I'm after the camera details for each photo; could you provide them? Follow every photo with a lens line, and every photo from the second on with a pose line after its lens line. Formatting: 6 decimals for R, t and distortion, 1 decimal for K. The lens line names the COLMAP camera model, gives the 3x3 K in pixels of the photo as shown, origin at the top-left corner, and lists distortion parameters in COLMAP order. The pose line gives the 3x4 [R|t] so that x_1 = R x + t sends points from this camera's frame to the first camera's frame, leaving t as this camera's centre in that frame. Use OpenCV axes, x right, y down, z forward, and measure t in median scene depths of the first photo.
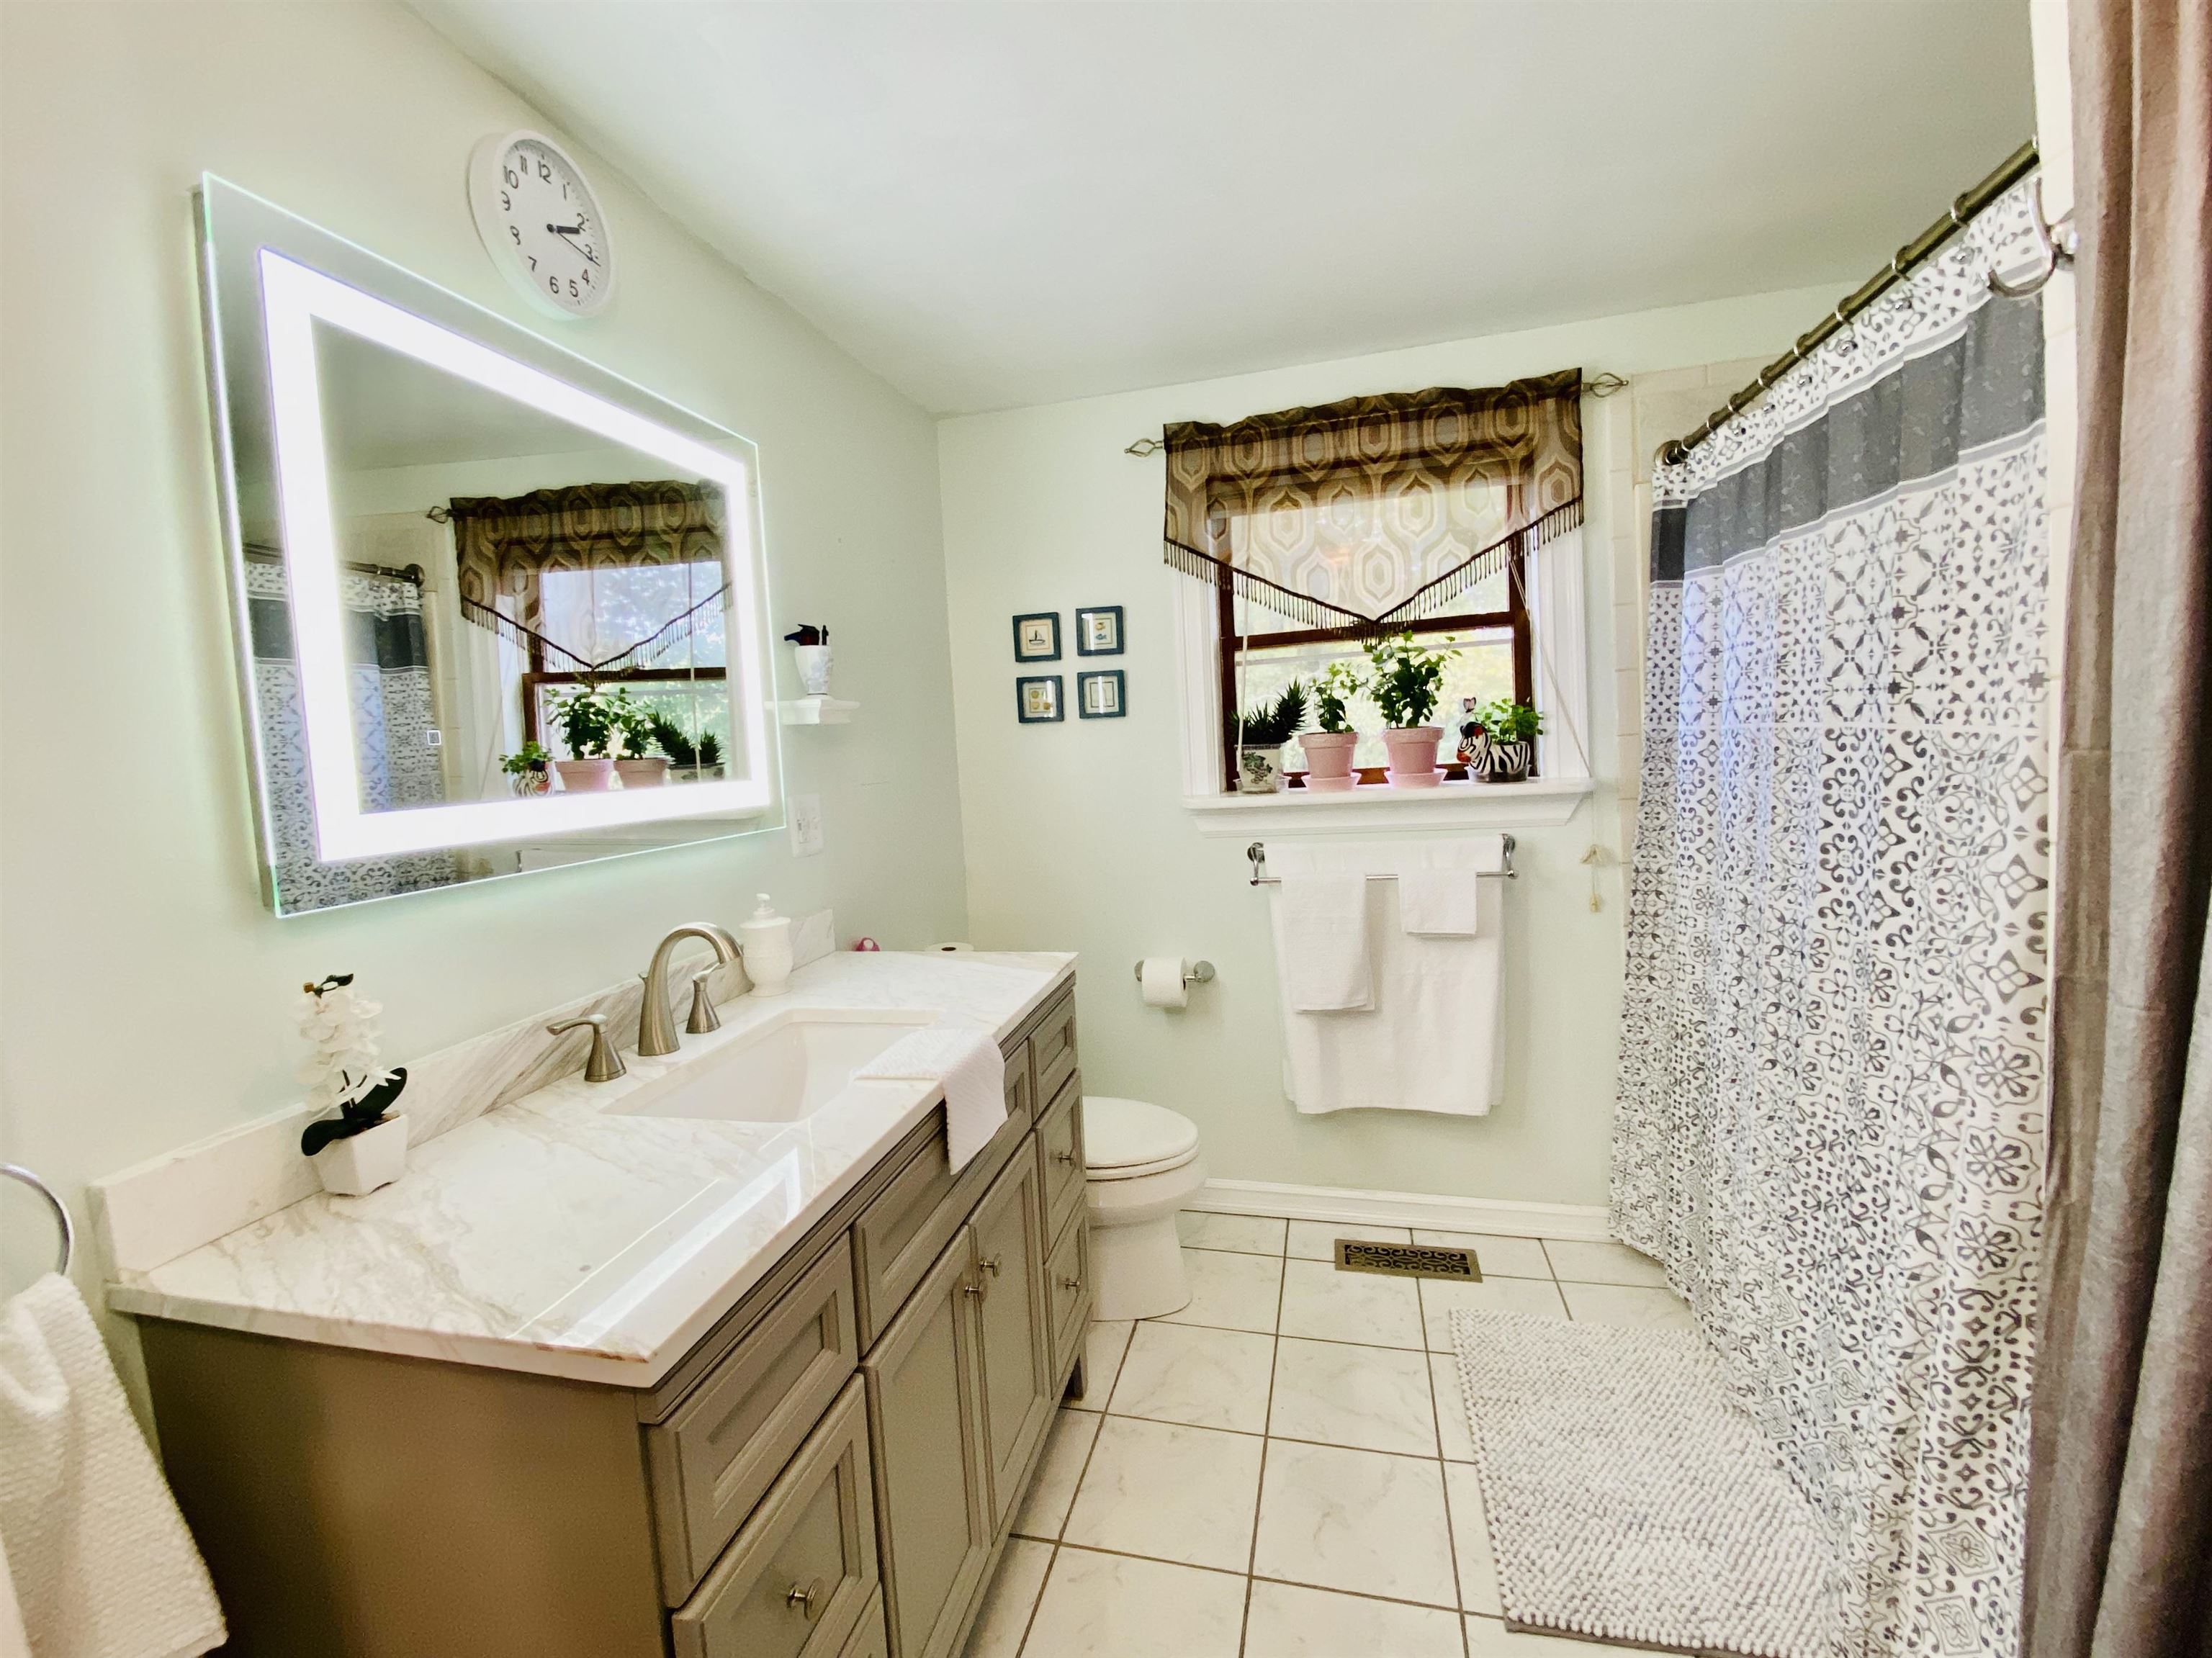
lens RADIAL K [[899.4, 0, 1101.0], [0, 899.4, 829.2], [0, 0, 1]] dist [0.017157, -0.019373]
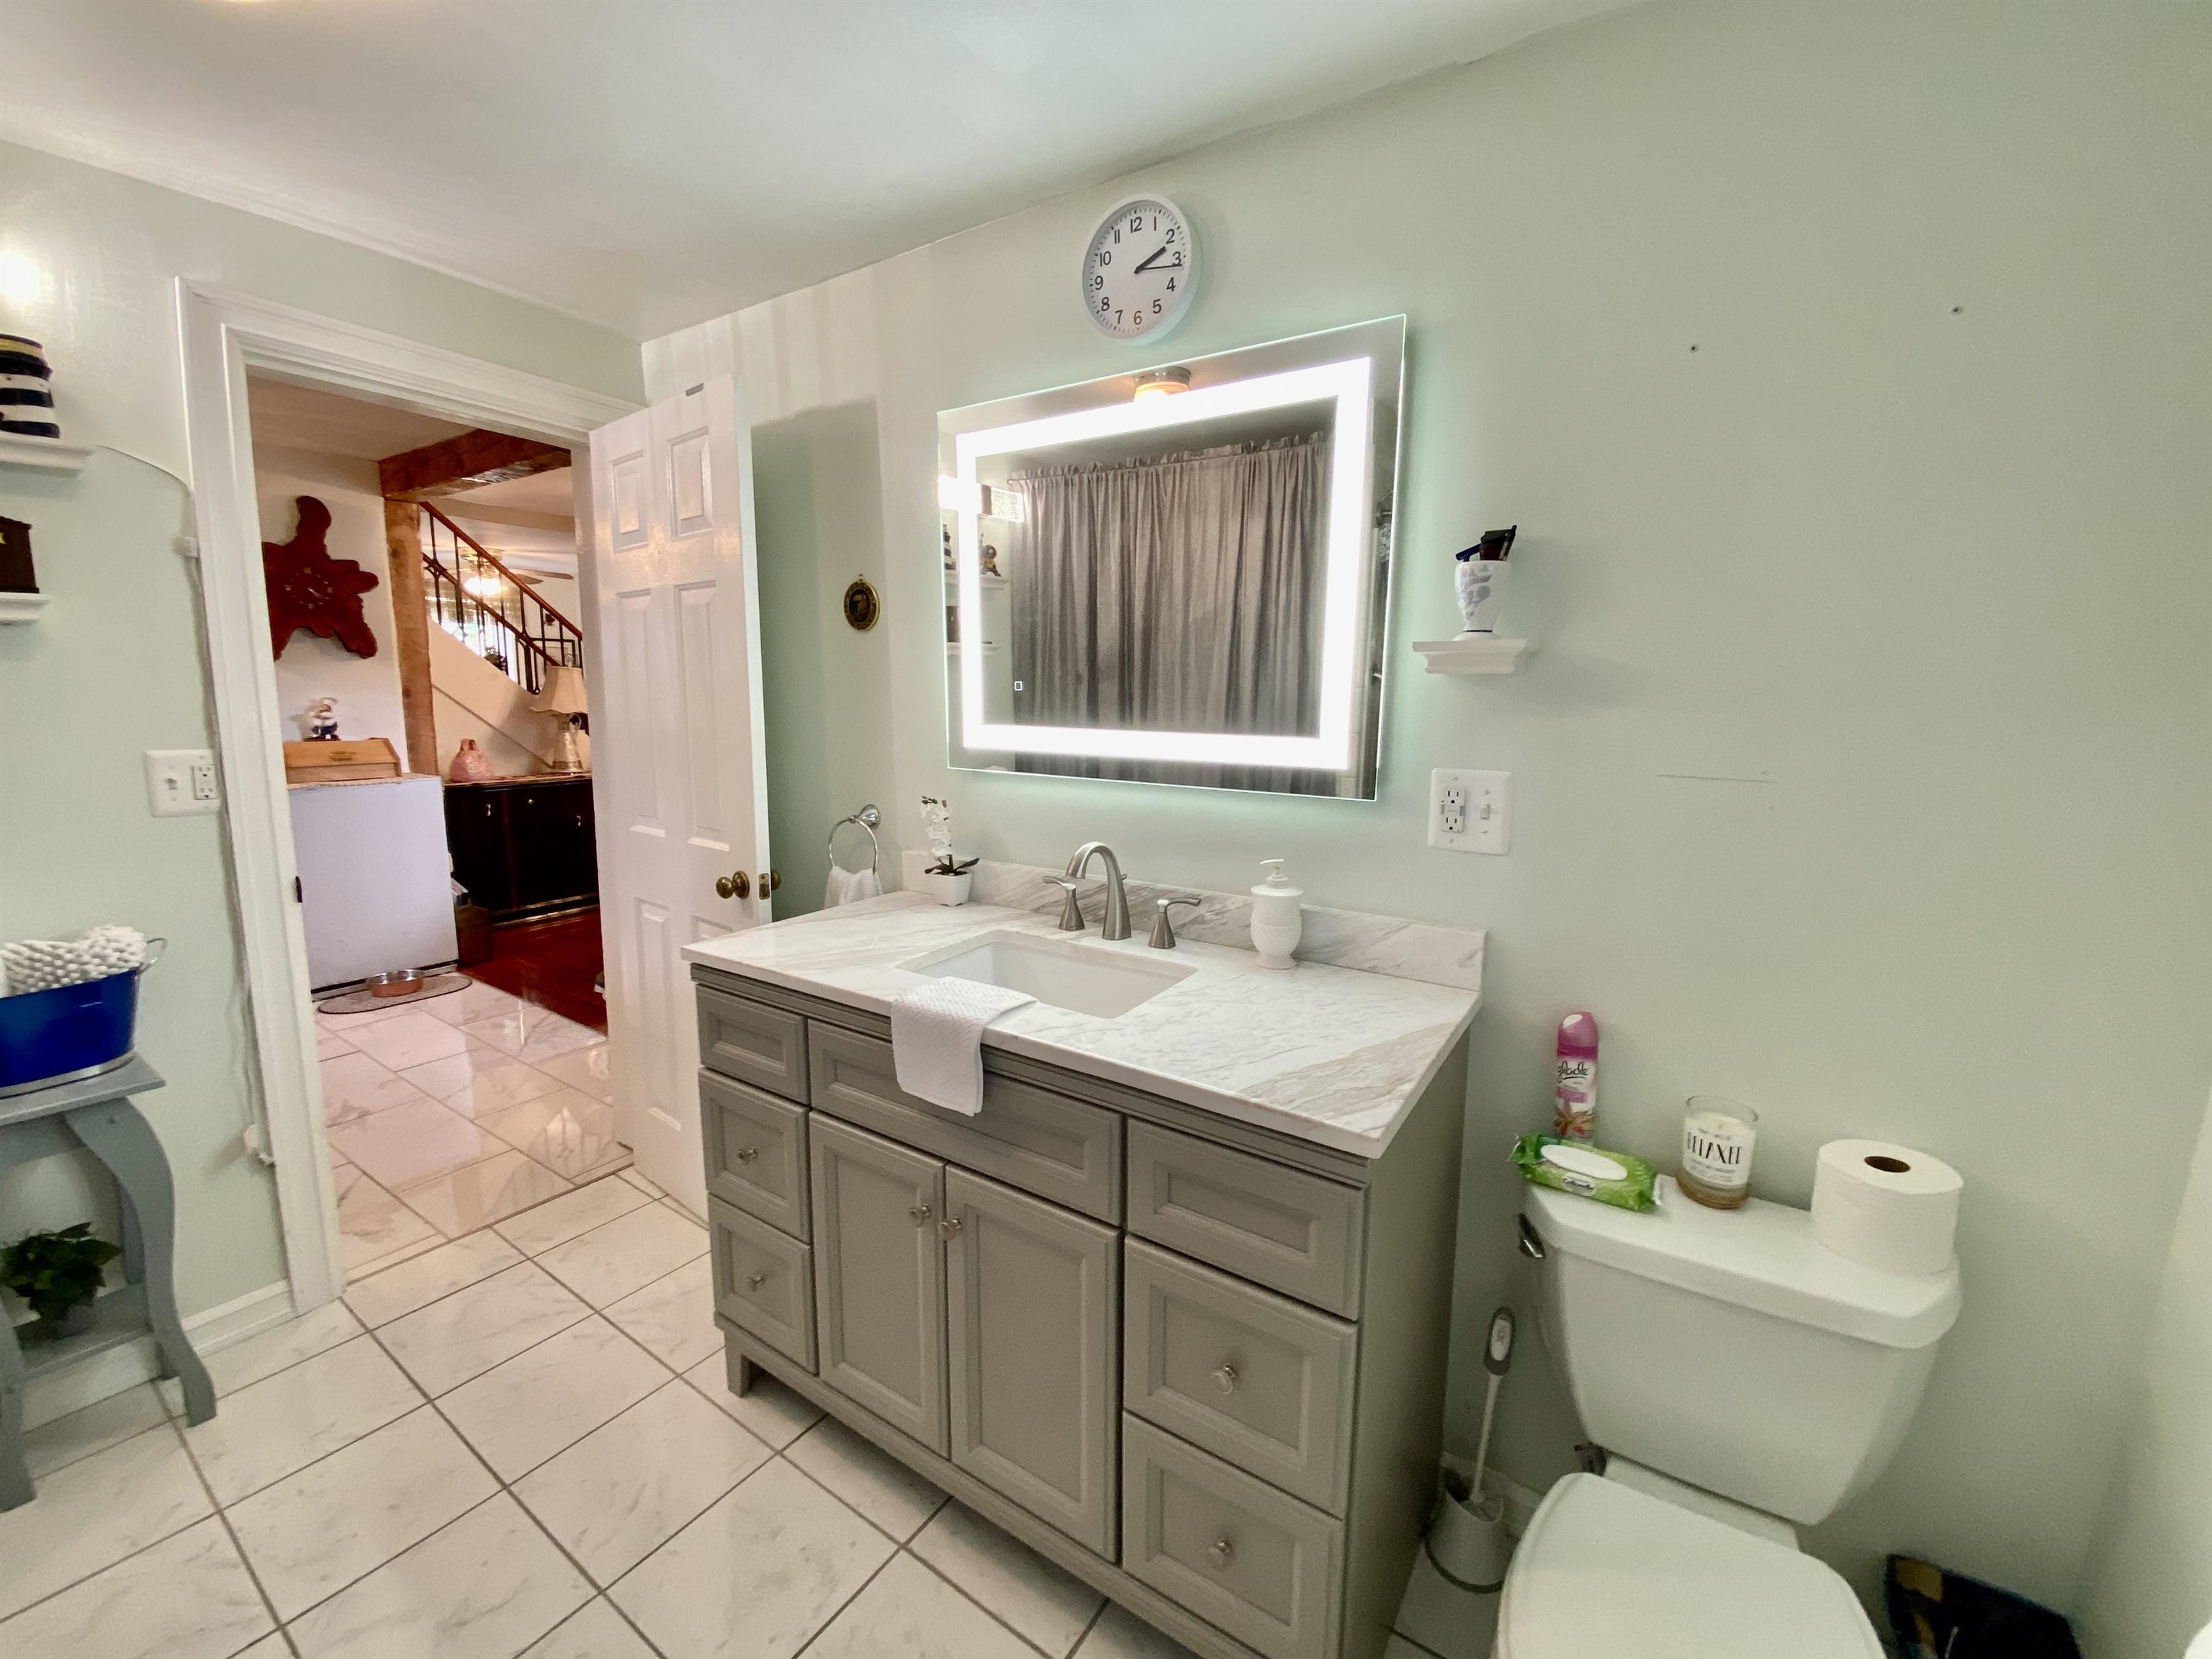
lens RADIAL K [[899.4, 0, 1101.0], [0, 899.4, 829.7], [0, 0, 1]] dist [0.017157, -0.019373]
pose [[-0.330891, 0.198804, -0.922490, 0.689075], [-0.087687, 0.966850, 0.239817, -0.211705], [0.939586, 0.160243, -0.302489, 1.418905]]
